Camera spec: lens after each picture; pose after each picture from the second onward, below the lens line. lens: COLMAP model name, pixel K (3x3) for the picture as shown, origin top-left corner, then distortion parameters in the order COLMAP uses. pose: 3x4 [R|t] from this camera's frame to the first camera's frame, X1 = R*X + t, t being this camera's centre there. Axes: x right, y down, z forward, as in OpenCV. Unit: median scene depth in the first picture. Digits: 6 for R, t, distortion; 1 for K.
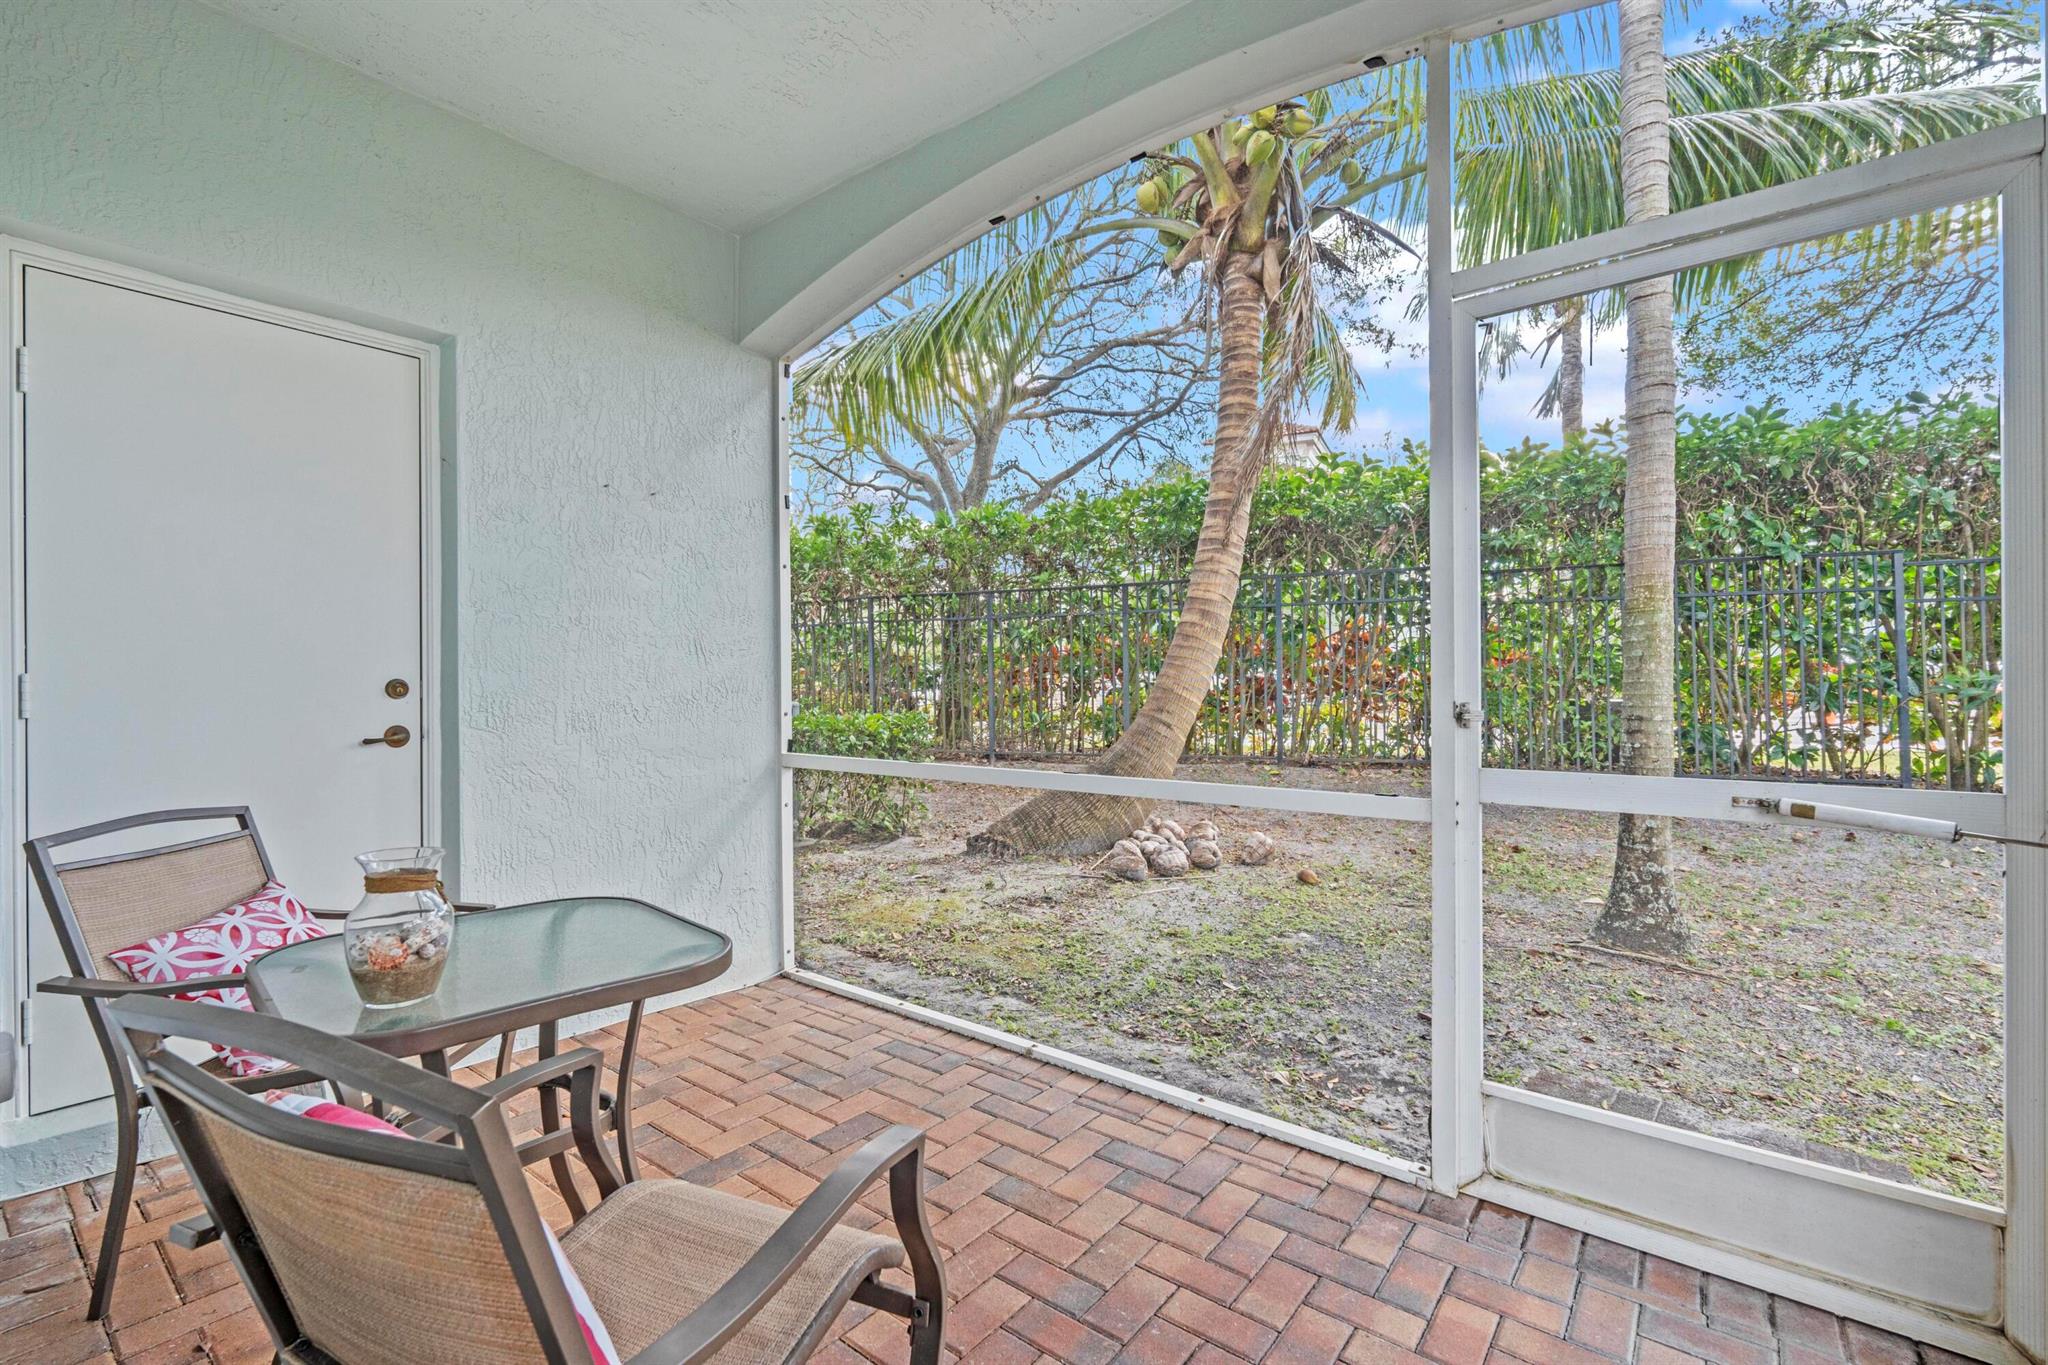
lens RADIAL K [[906.4, 0, 1024.0], [0, 906.4, 682.5], [0, 0, 1]] dist [0.001743, 0.001171]
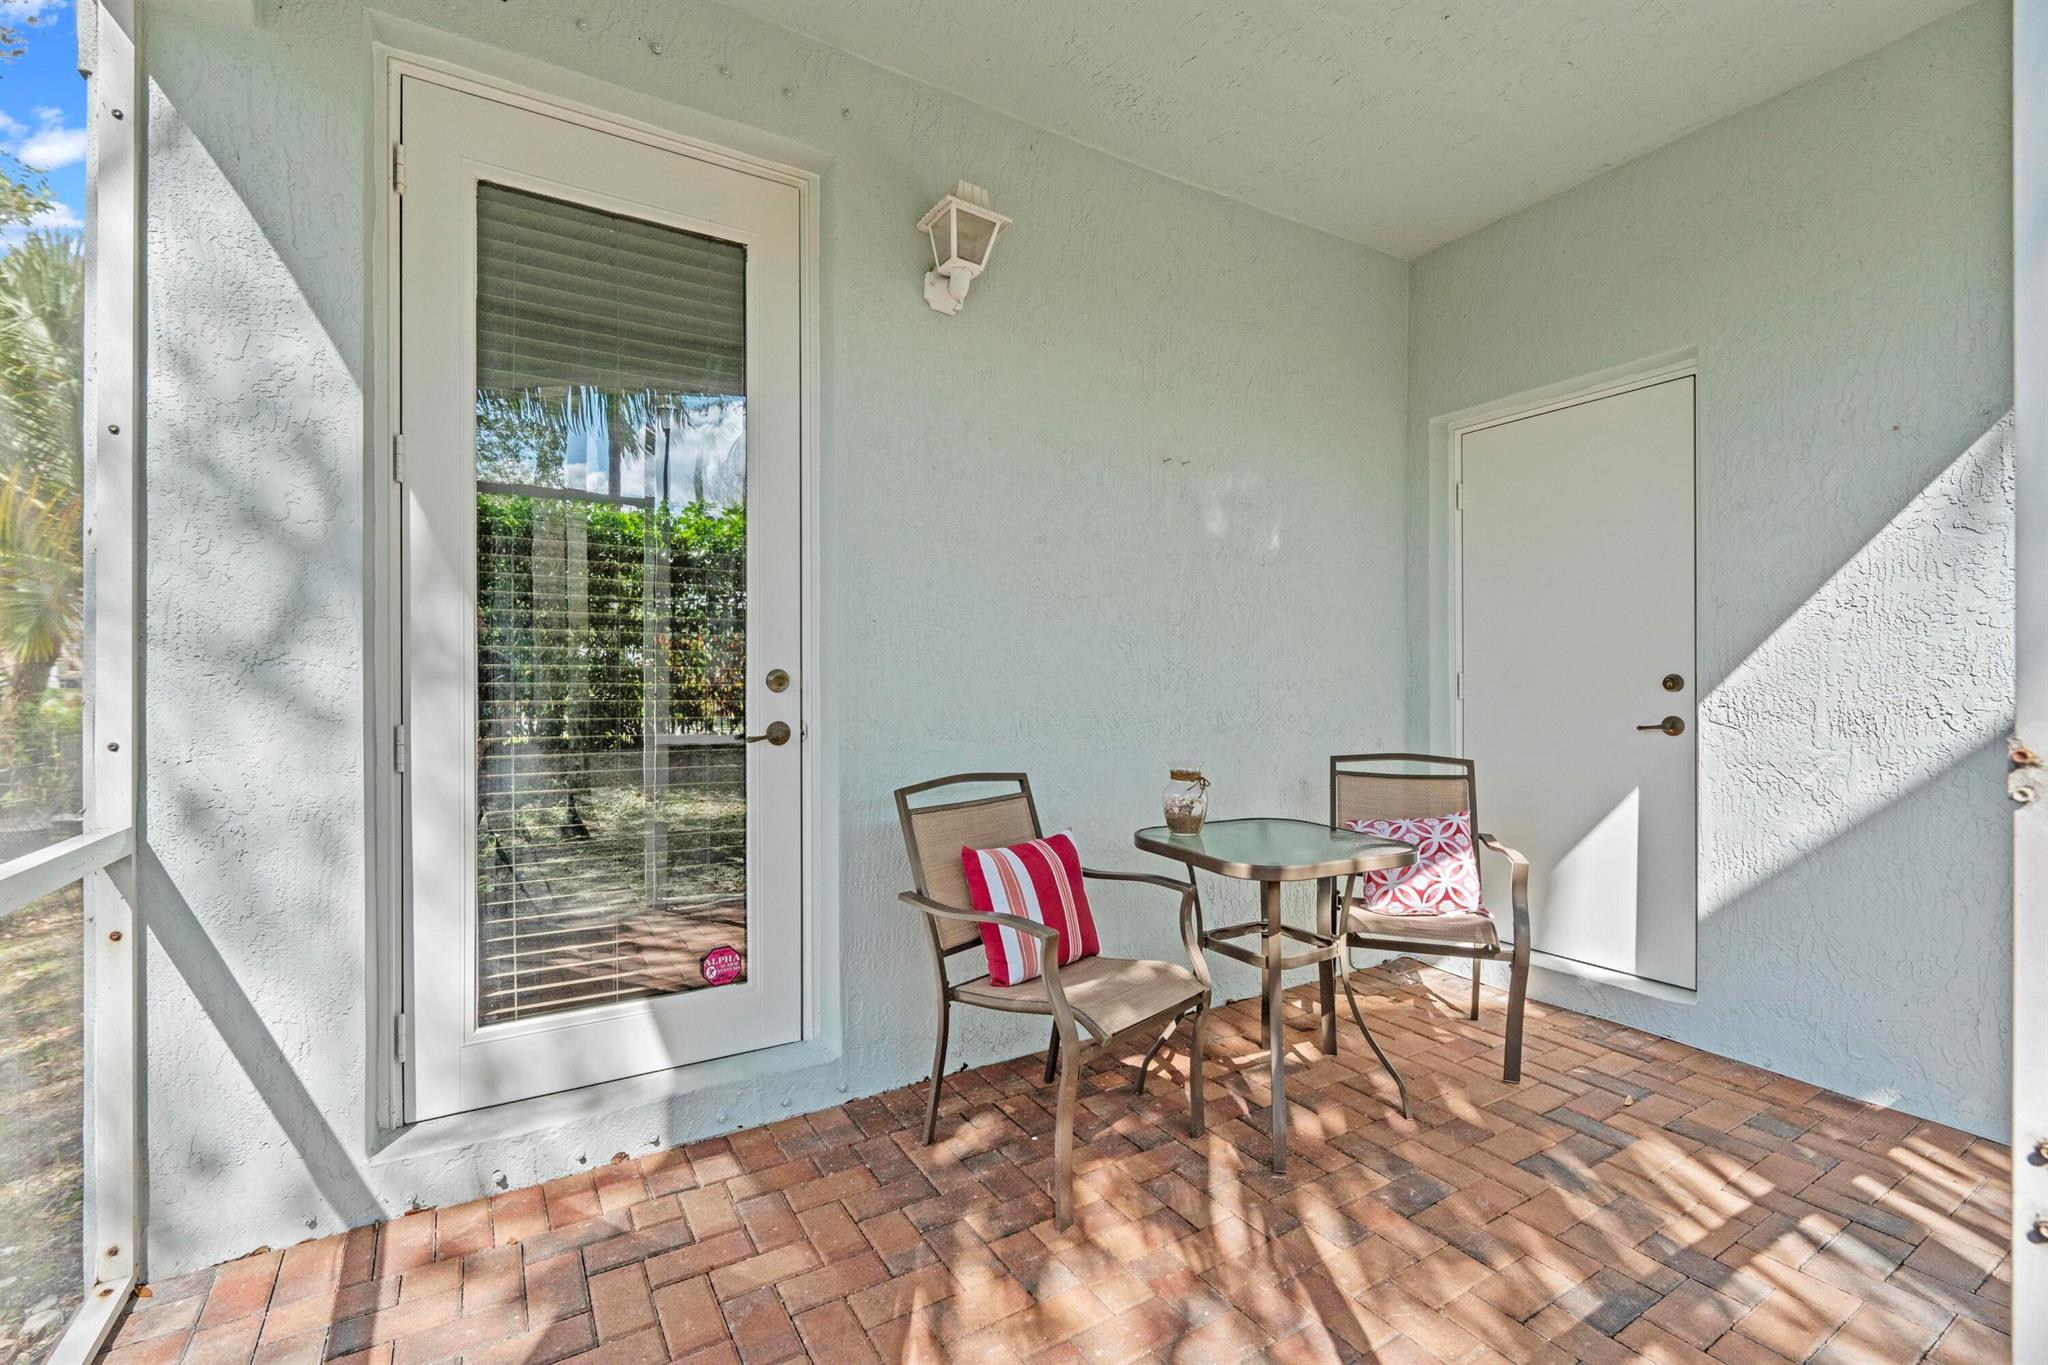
lens RADIAL K [[906.4, 0, 1024.0], [0, 906.4, 682.5], [0, 0, 1]] dist [0.001743, 0.001171]
pose [[-0.340848, 0.008165, -0.940083, 0.595783], [0.005942, 0.999961, 0.006531, -0.005244], [0.940100, -0.003360, -0.340883, 0.605190]]
